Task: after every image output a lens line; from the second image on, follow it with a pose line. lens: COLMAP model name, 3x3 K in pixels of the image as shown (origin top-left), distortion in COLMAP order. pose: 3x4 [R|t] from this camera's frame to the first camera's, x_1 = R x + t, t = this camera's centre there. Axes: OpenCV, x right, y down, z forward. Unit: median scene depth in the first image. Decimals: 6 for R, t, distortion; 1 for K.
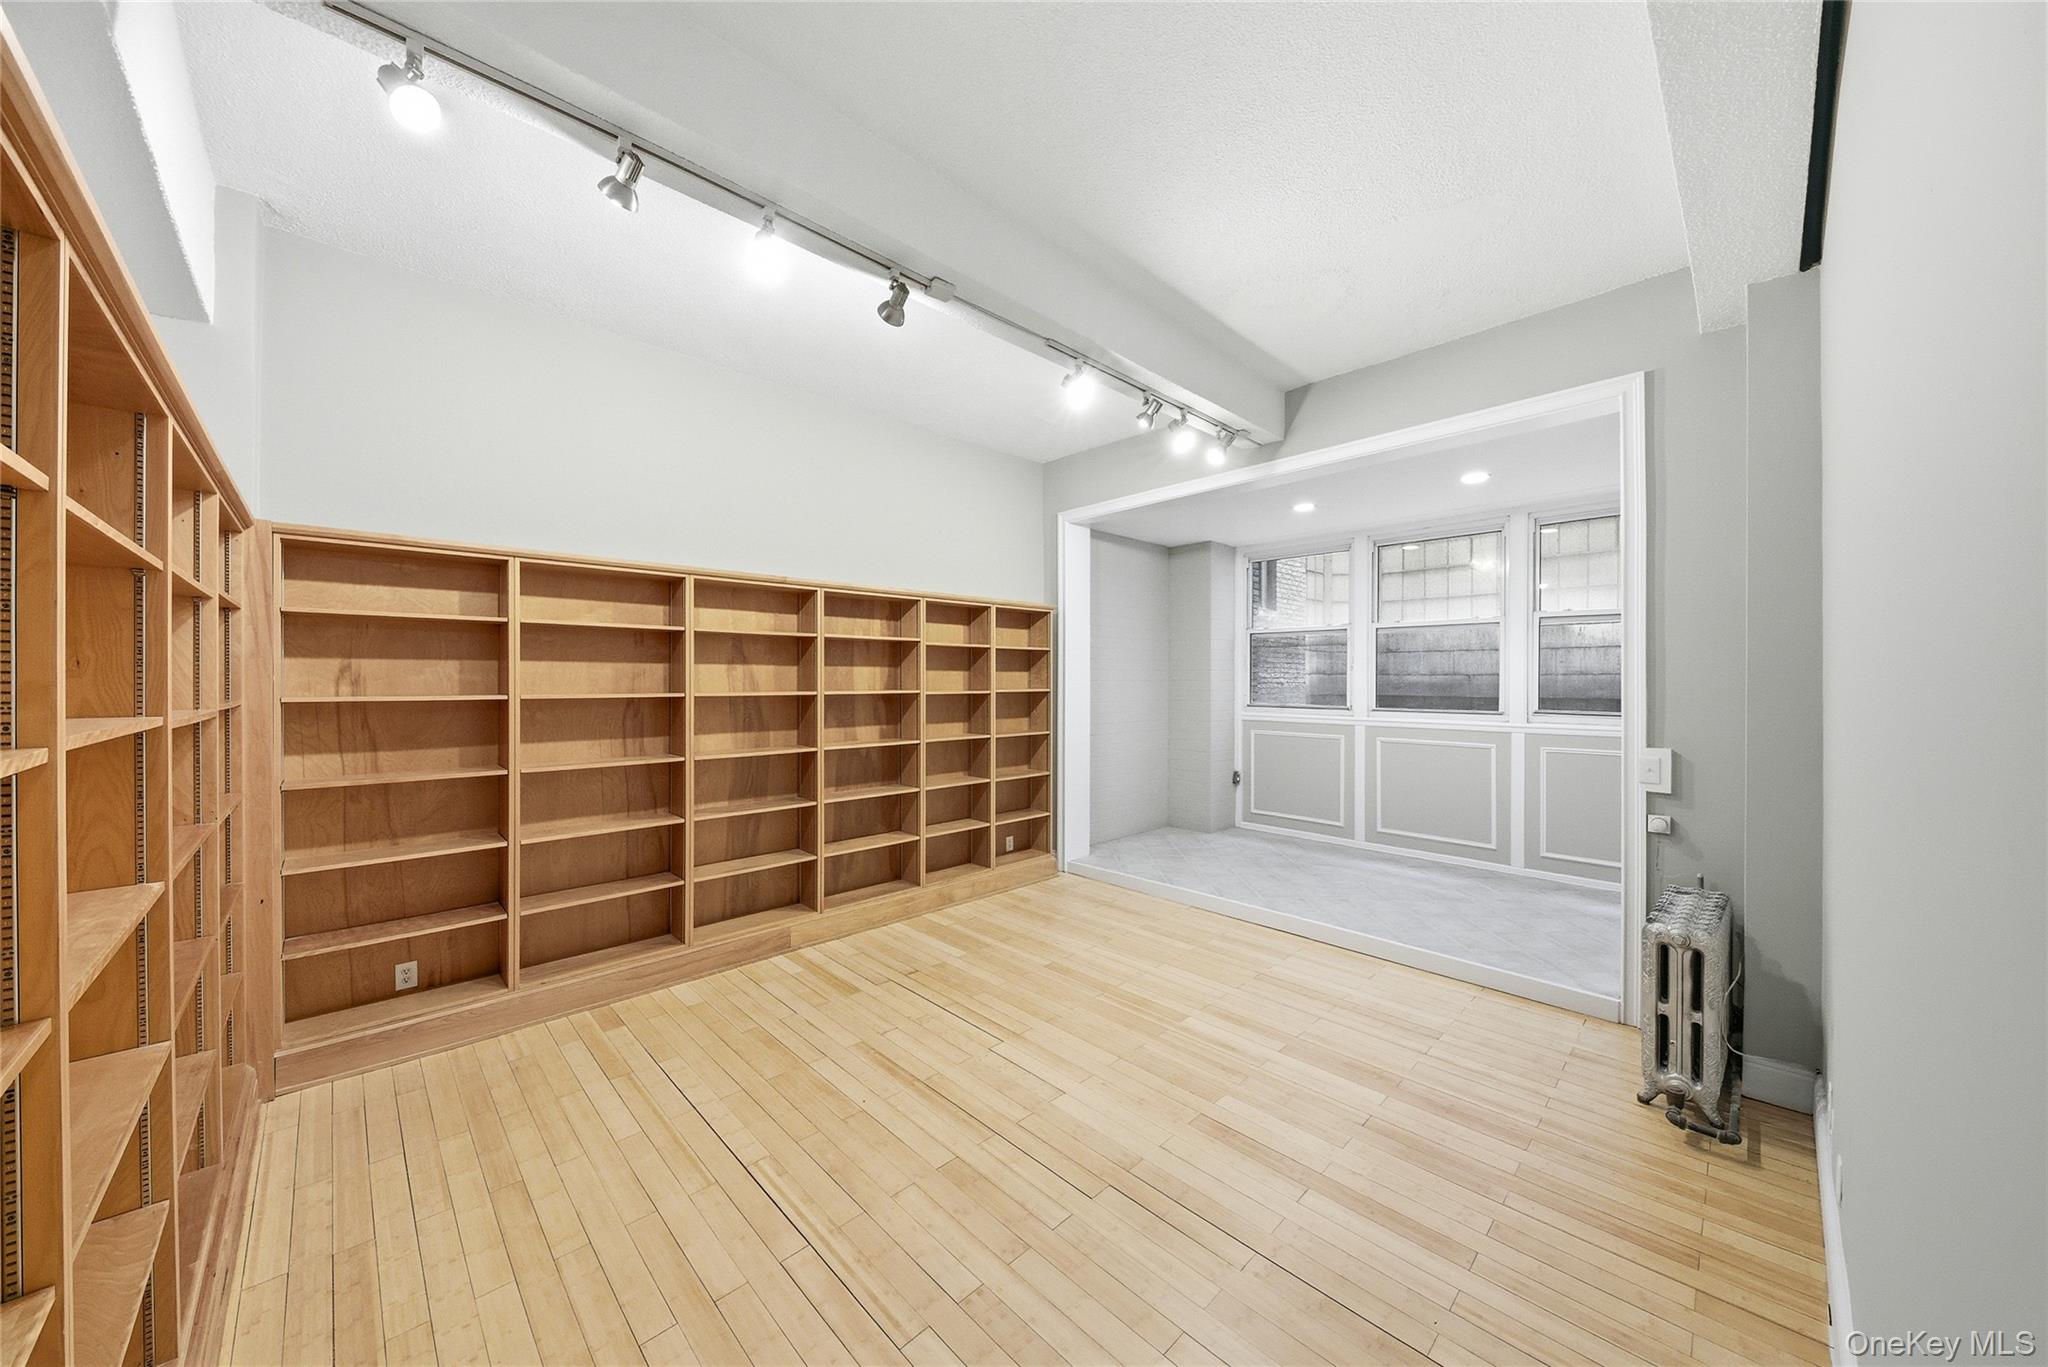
lens RADIAL K [[704.6, 0, 1024.0], [0, 704.6, 683.5], [0, 0, 1]] dist [0.013270, -0.006861]
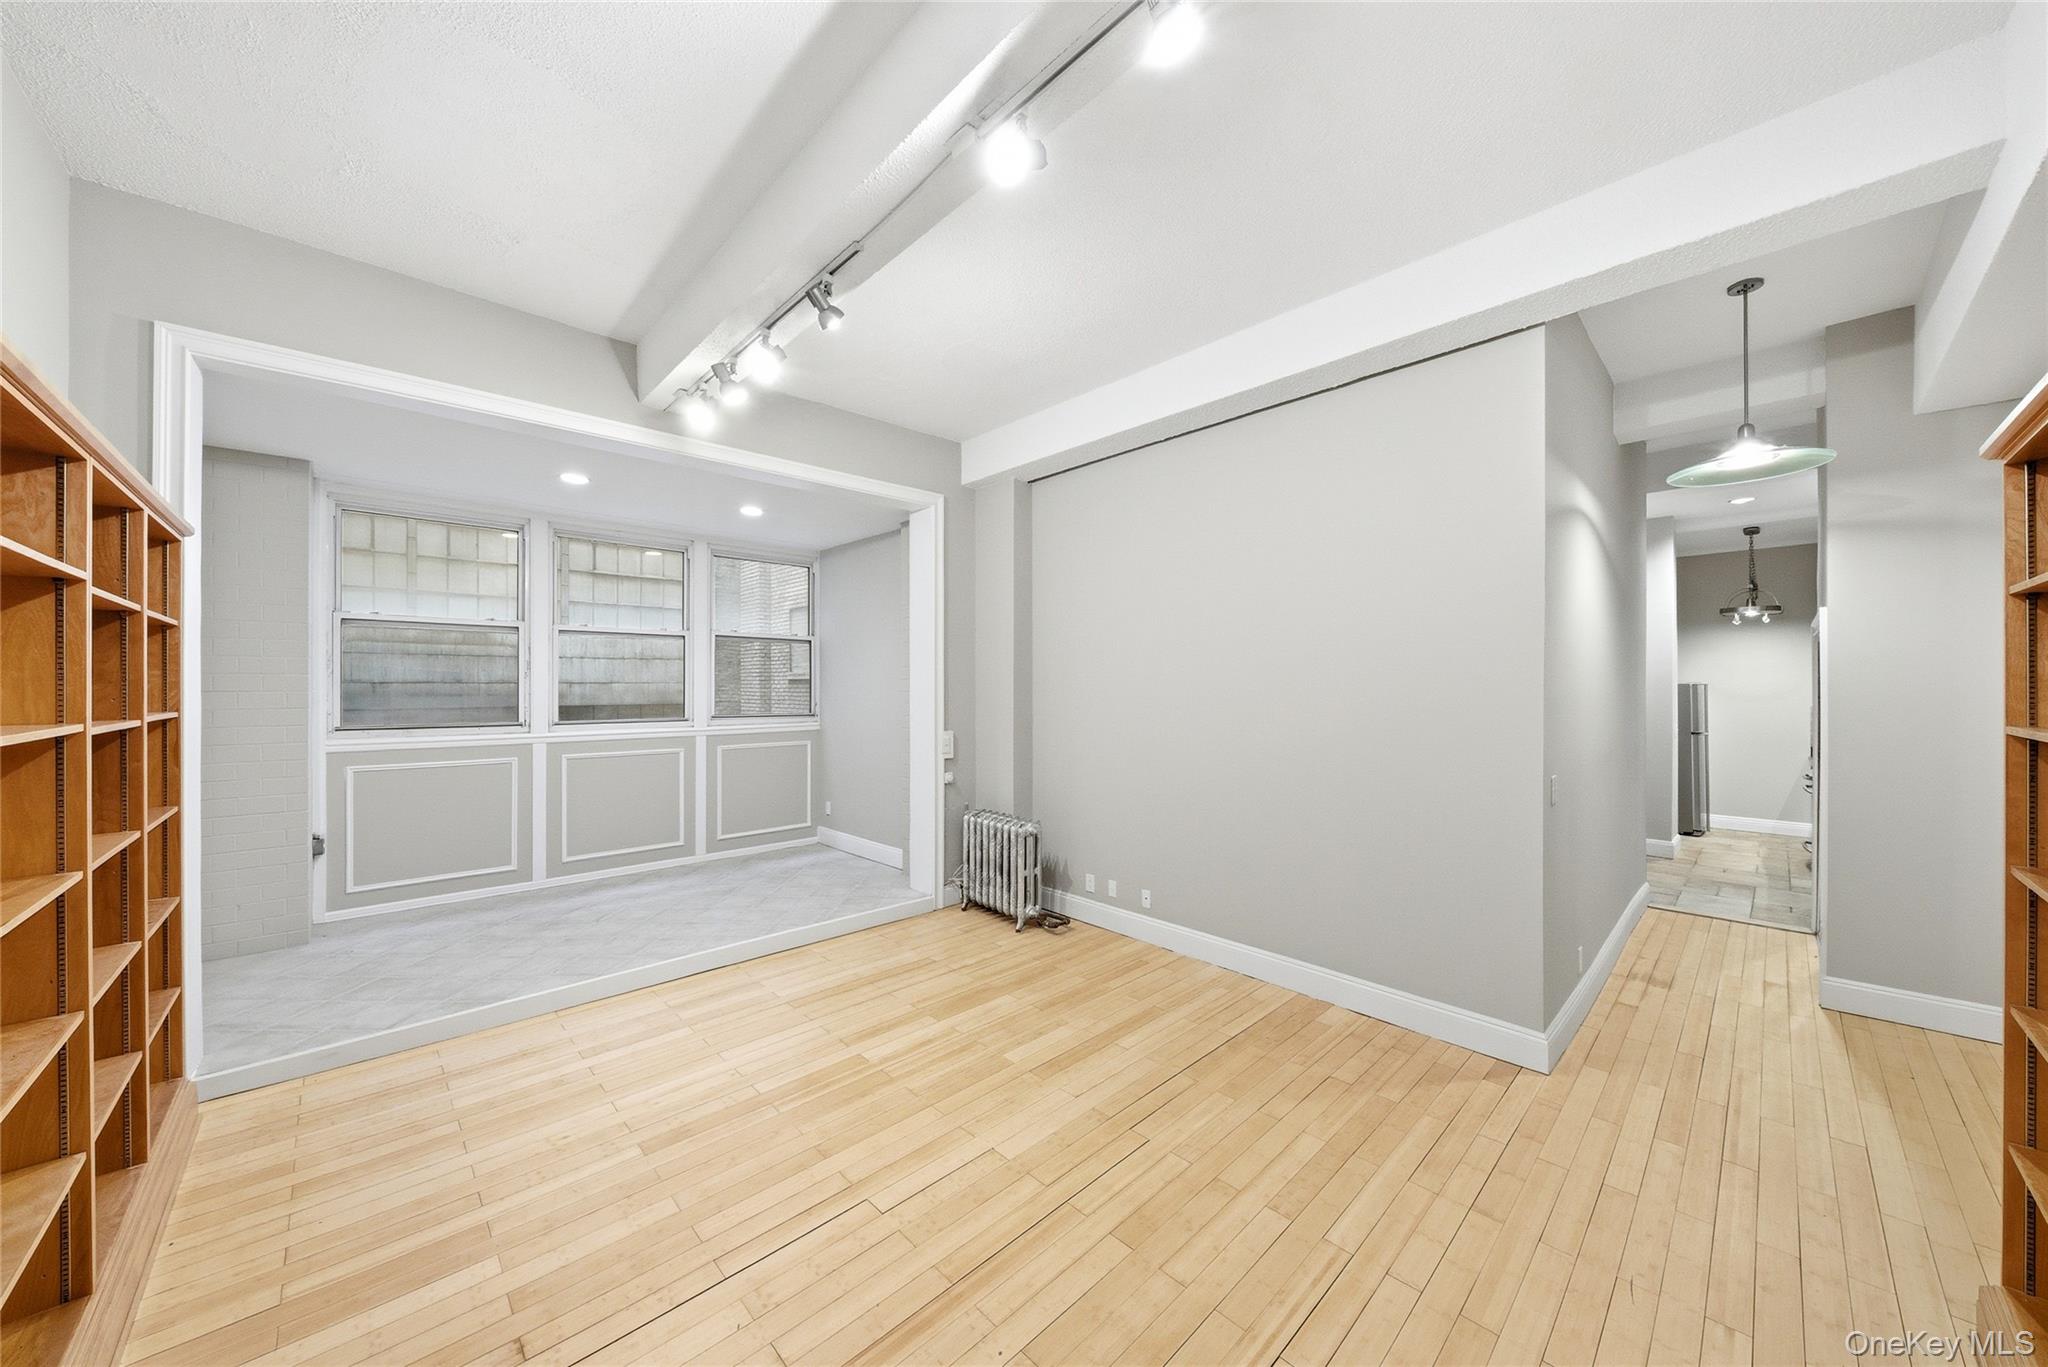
lens RADIAL K [[704.6, 0, 1024.0], [0, 704.6, 683.5], [0, 0, 1]] dist [0.013270, -0.006861]
pose [[0.010232, 0.006878, 0.999924, -0.580891], [0.006326, 0.999956, -0.006943, -0.004527], [-0.999928, 0.006397, 0.010188, 0.649159]]
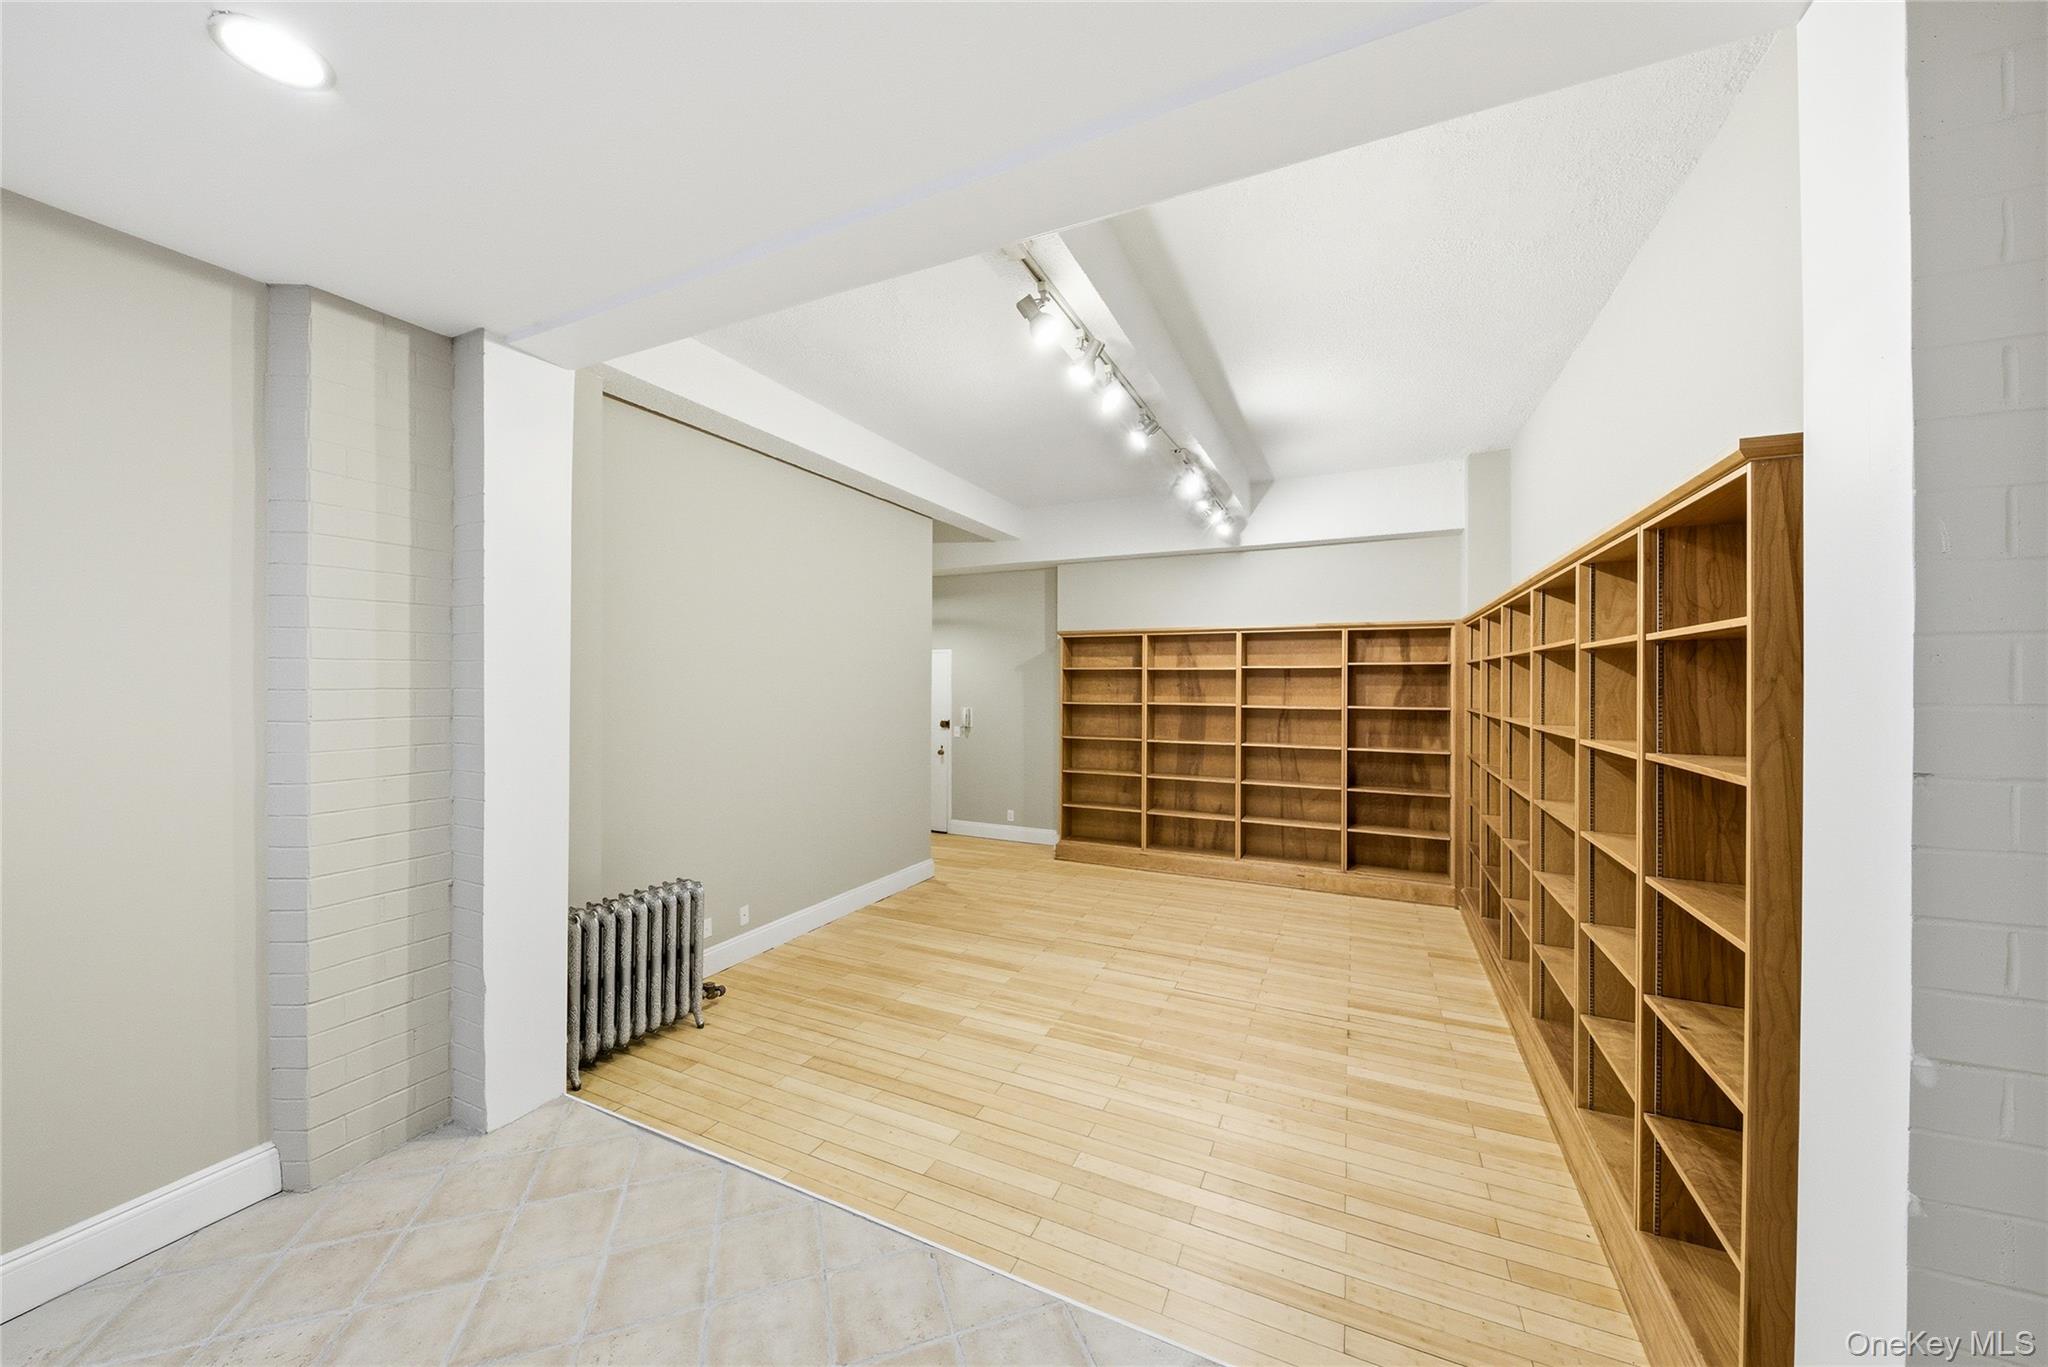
lens RADIAL K [[704.5, 0, 1017.2], [0, 704.5, 678.5], [0, 0, 1]] dist [0.010423, -0.000032]
pose [[-0.940101, -0.004562, -0.340865, 0.521460], [-0.005323, 0.999985, 0.001298, -0.037011], [0.340854, 0.003035, -0.940112, 1.631129]]
